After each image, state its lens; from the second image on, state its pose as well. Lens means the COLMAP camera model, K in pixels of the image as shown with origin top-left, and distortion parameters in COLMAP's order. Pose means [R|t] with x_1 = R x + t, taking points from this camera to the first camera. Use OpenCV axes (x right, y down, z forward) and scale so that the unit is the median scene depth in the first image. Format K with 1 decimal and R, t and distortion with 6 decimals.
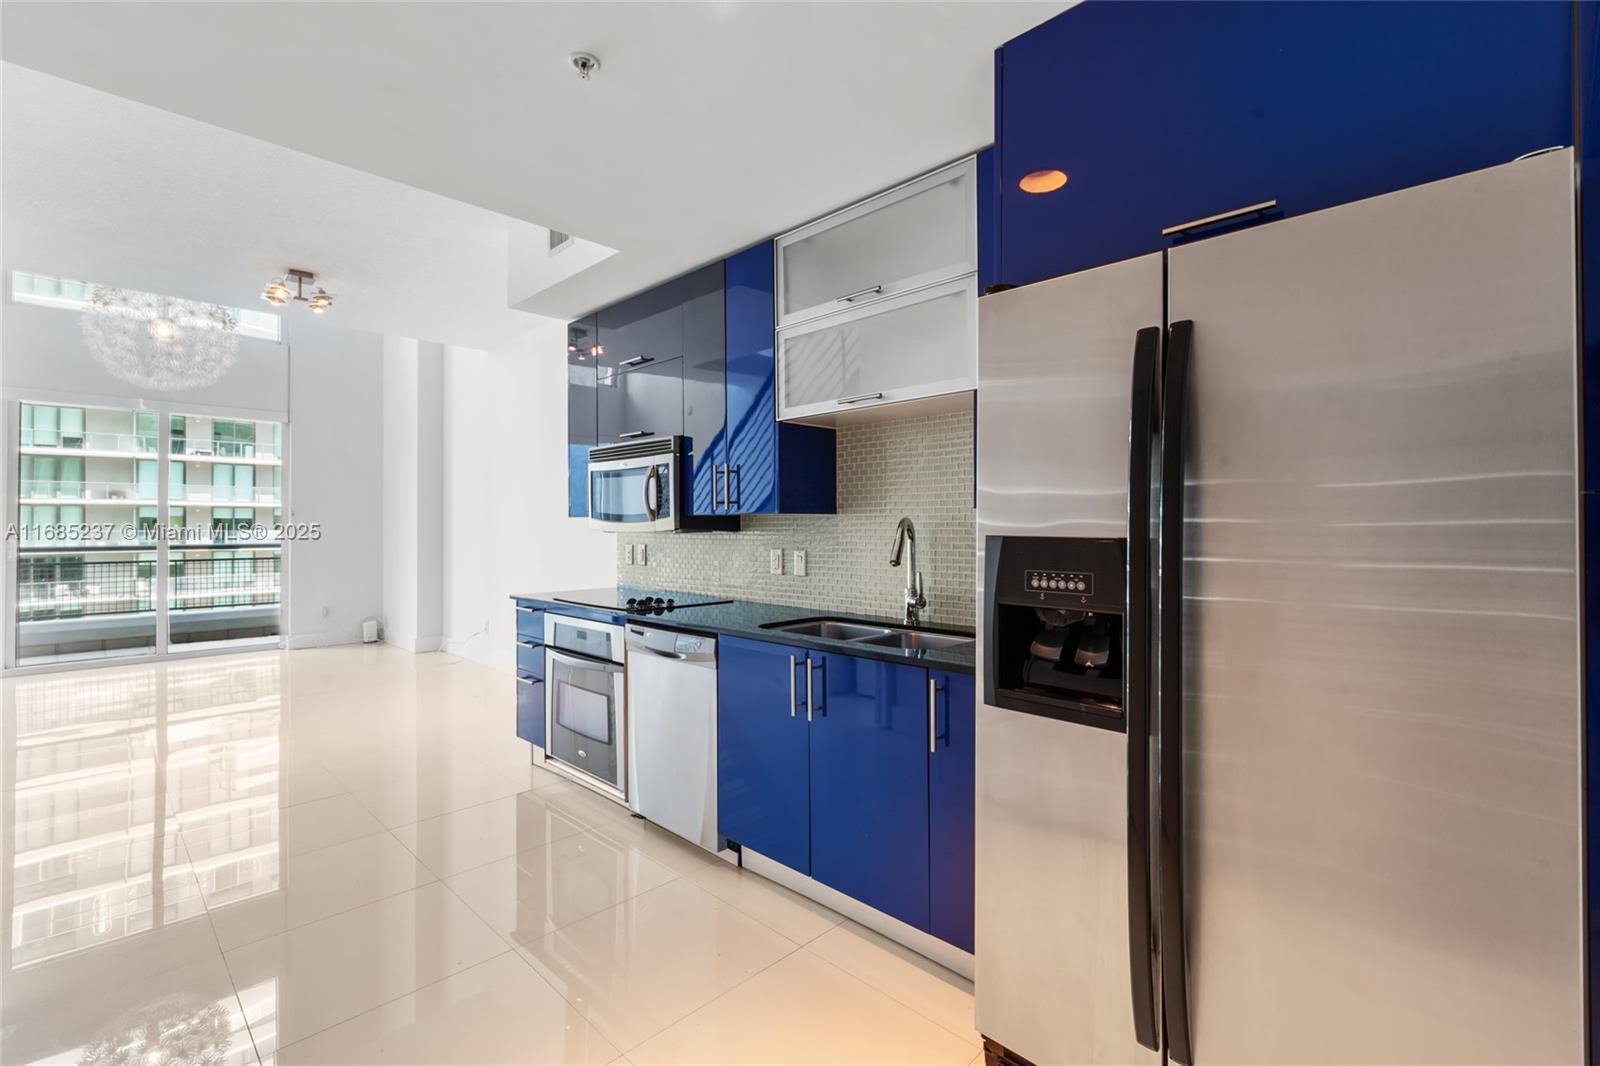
lens RADIAL K [[684.4, 0, 793.1], [0, 684.4, 521.4], [0, 0, 1]] dist [-0.006166, 0.000466]
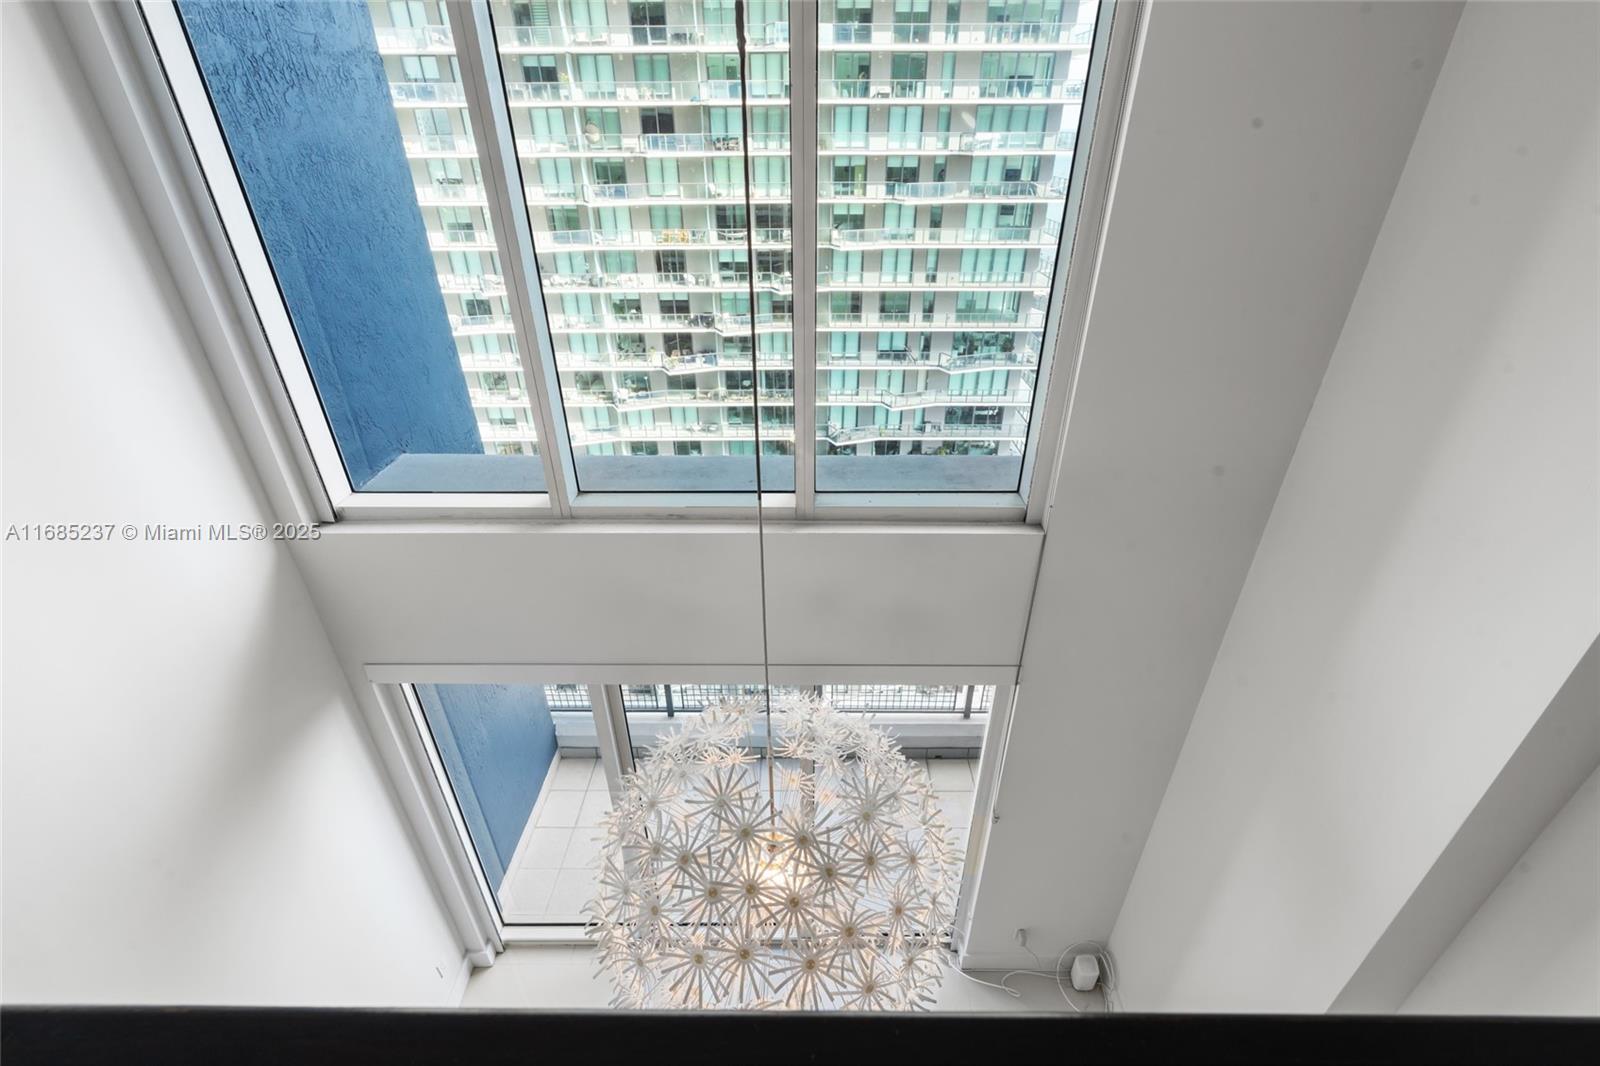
lens RADIAL K [[684.4, 0, 801.3], [0, 684.4, 531.0], [0, 0, 1]] dist [-0.006166, 0.000466]
pose [[0.687825, 0.369009, -0.625083, -1.220424], [0.006900, 0.857780, 0.513971, -0.868786], [0.725843, -0.357835, 0.587457, 1.361921]]
